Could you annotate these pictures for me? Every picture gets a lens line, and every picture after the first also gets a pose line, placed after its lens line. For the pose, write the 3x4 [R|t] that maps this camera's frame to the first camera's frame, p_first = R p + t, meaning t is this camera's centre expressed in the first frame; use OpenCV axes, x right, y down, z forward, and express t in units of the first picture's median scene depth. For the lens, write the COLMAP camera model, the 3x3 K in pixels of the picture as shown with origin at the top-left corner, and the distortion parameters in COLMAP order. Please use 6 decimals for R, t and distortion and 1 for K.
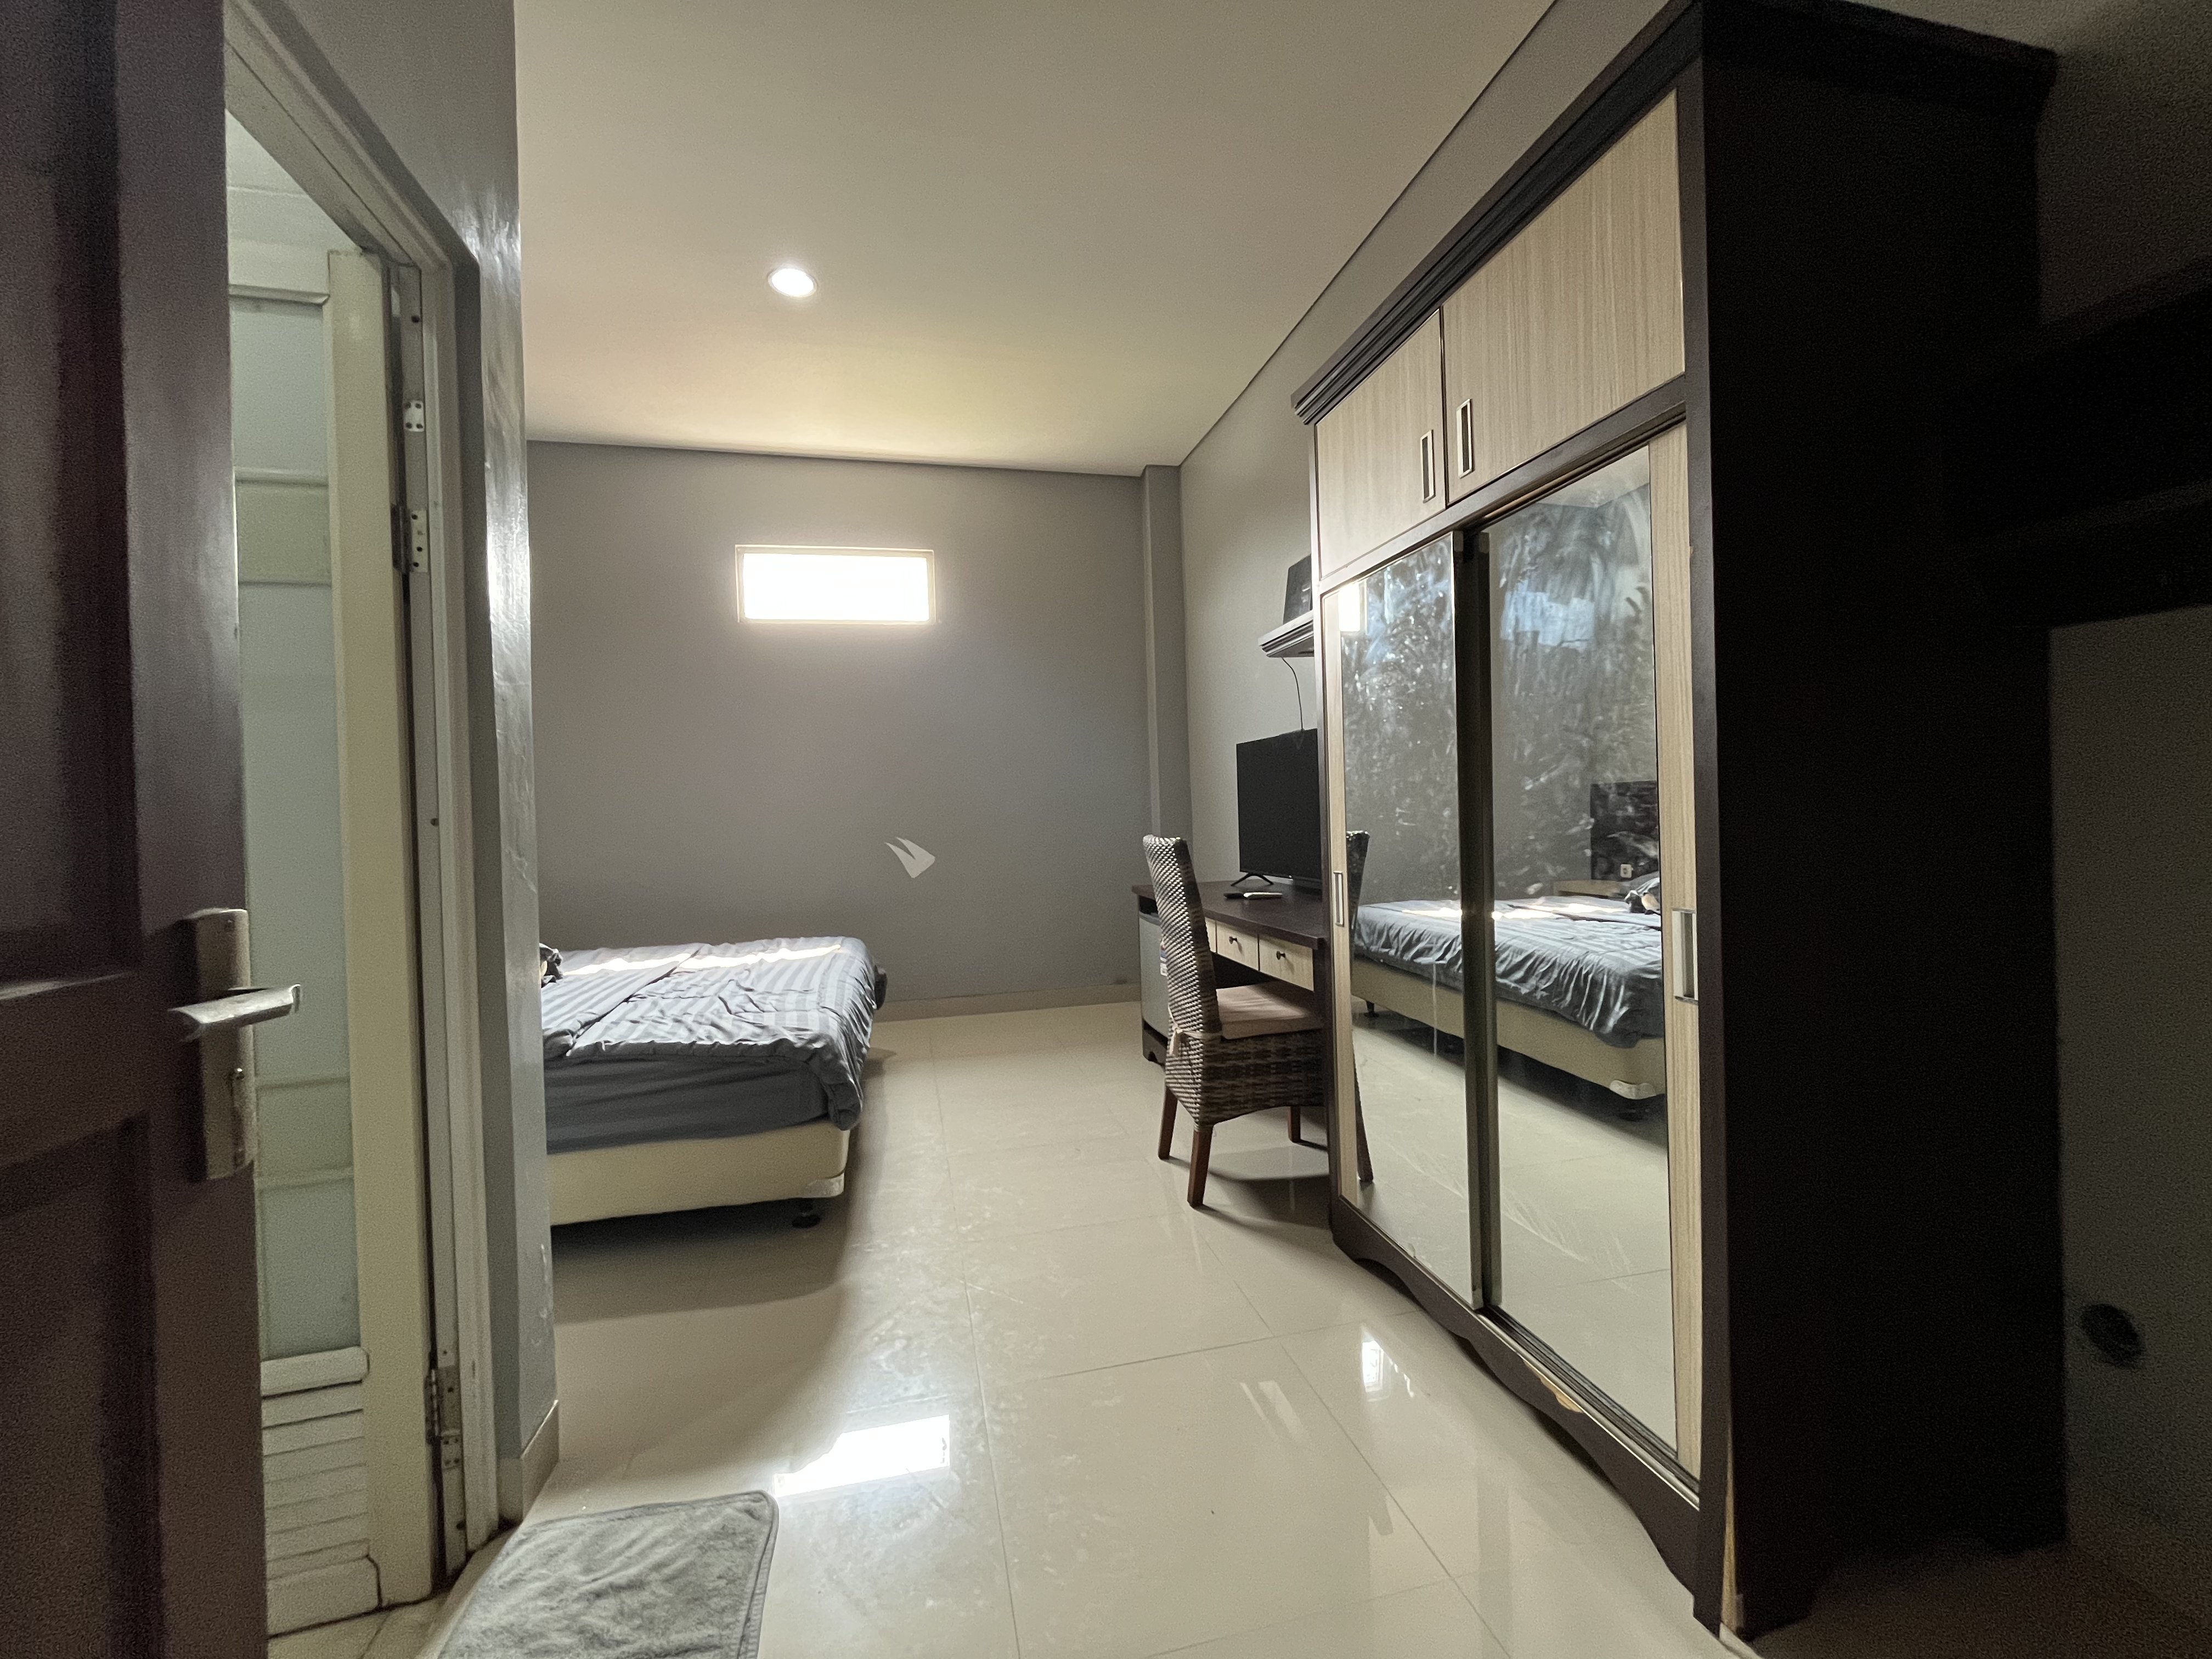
lens RADIAL K [[894.0, 0, 1102.8], [0, 894.0, 817.7], [0, 0, 1]] dist [-0.000692, -0.000094]
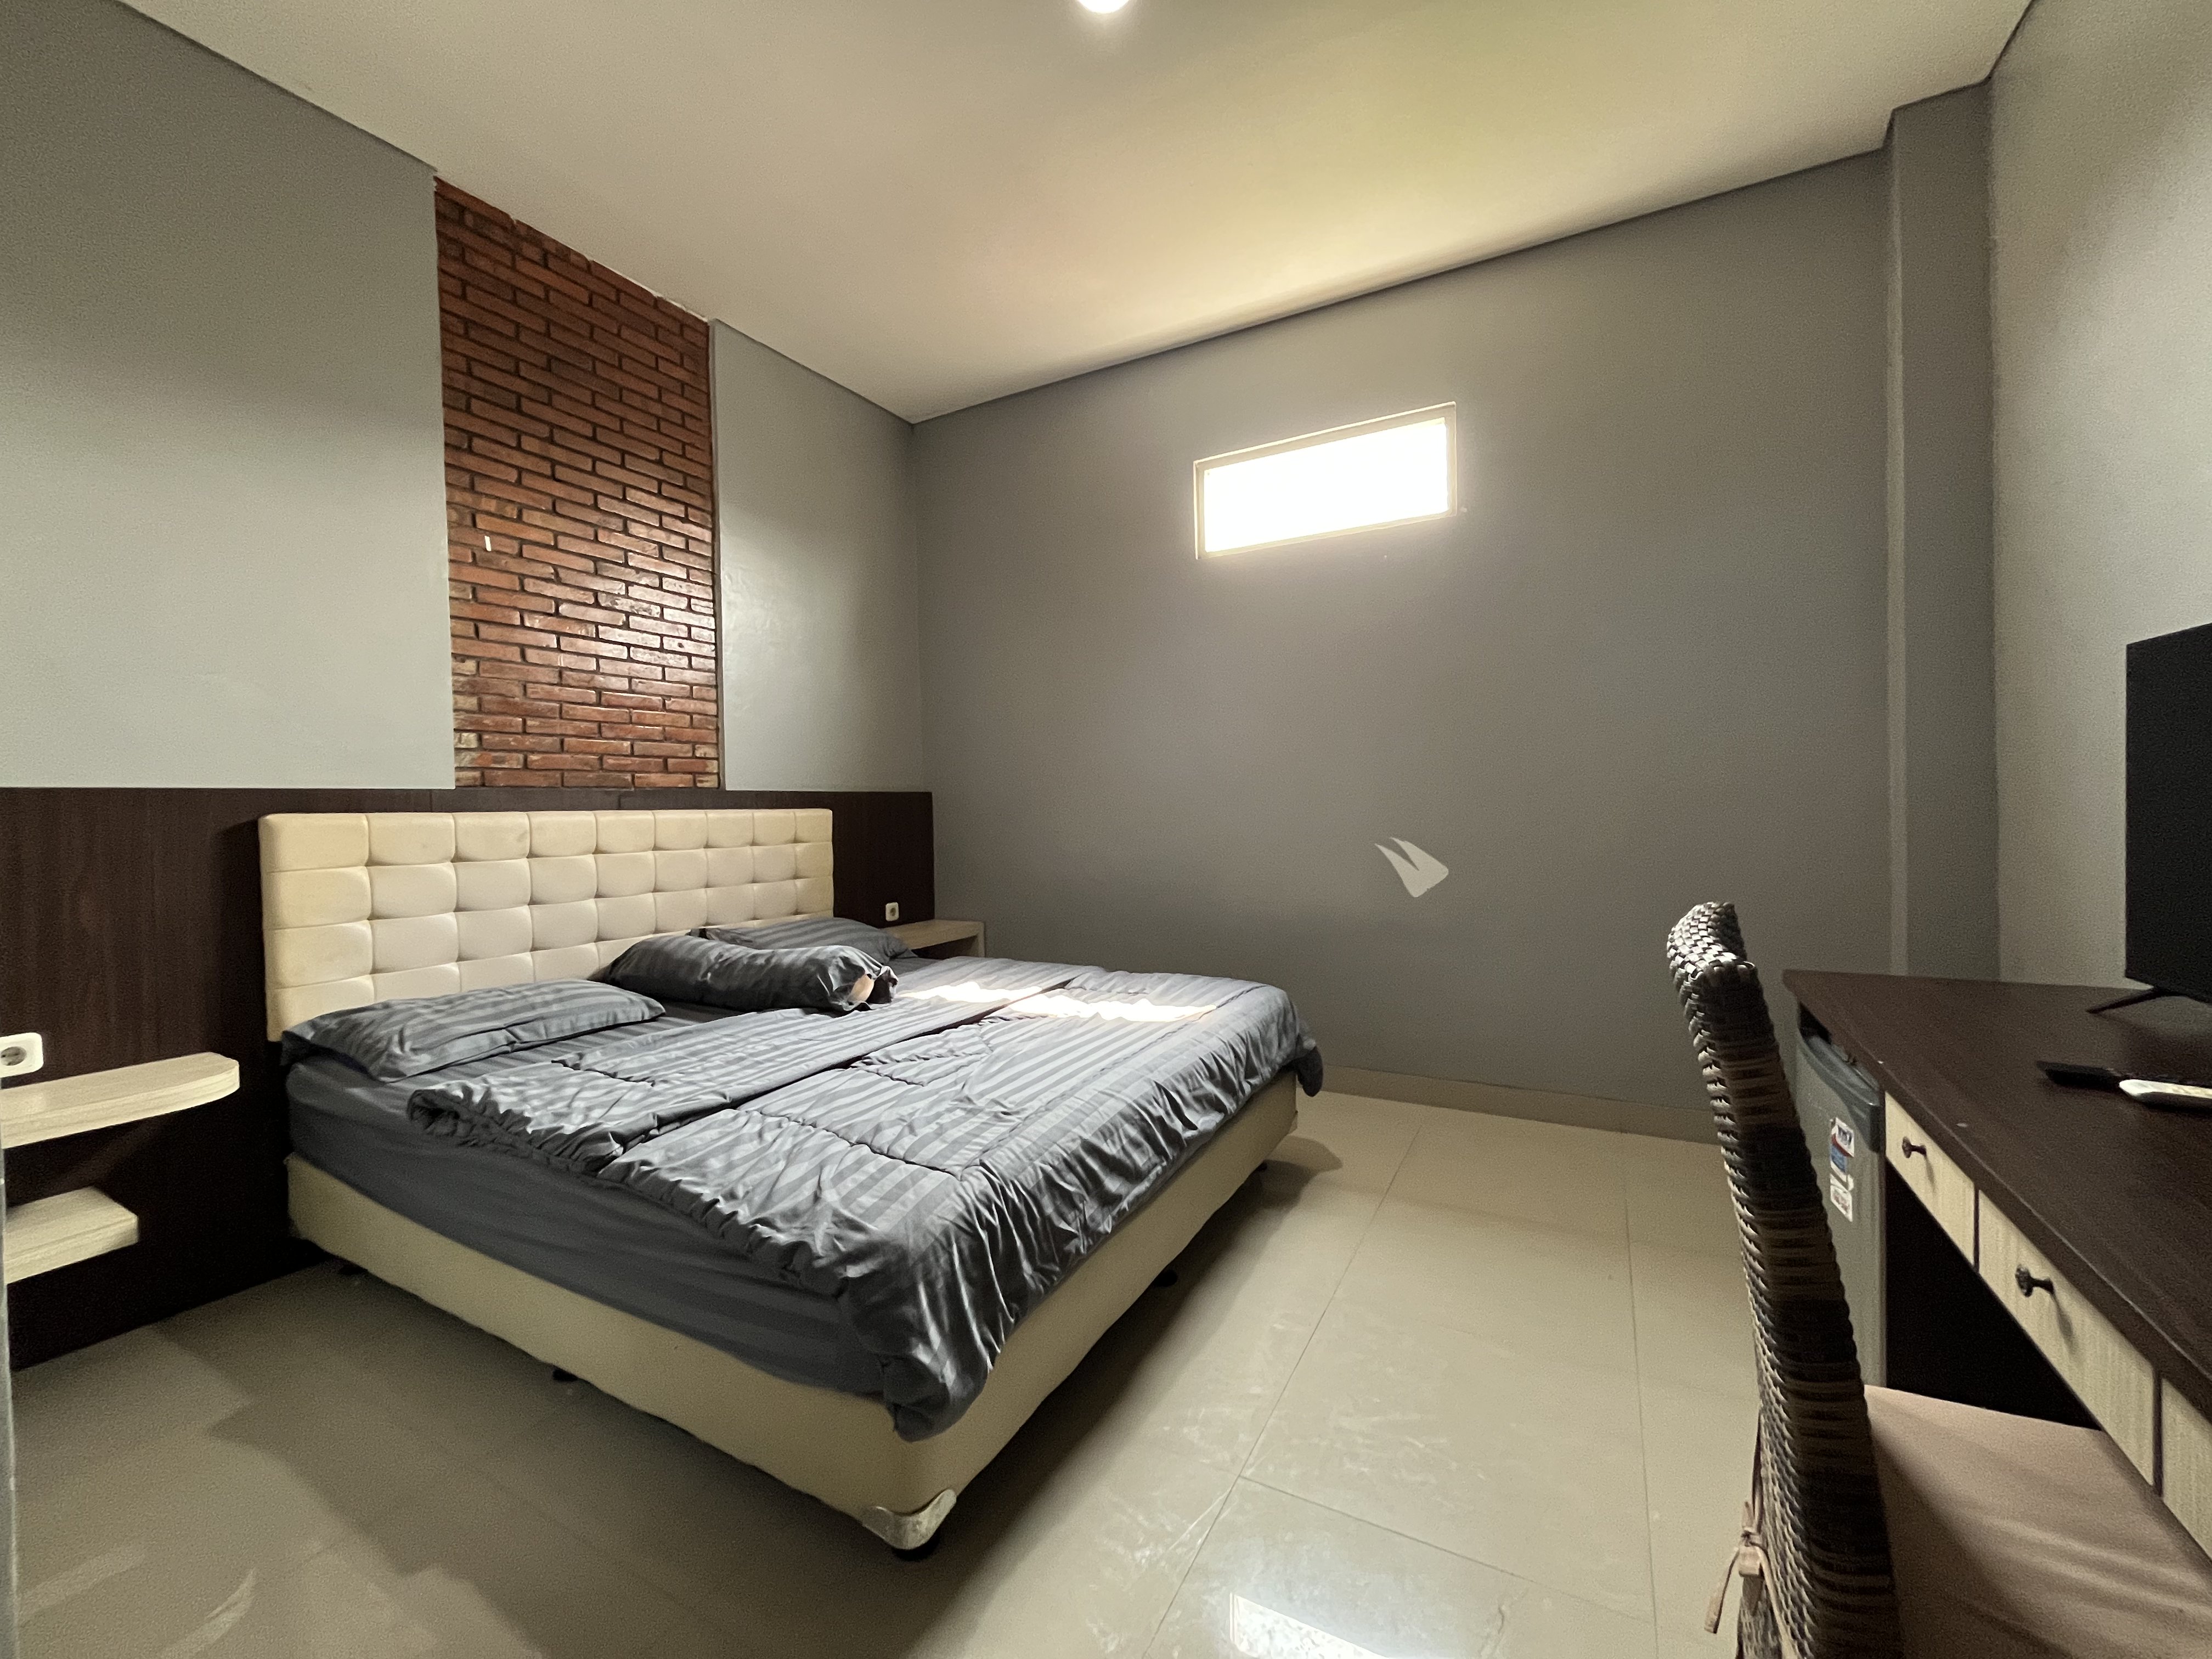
lens RADIAL K [[894.0, 0, 1102.8], [0, 894.0, 817.7], [0, 0, 1]] dist [-0.000692, -0.000094]
pose [[0.747148, 0.027030, -0.664108, 0.078933], [-0.006790, 0.999431, 0.033039, -0.018256], [0.664623, -0.020176, 0.746906, 0.426892]]
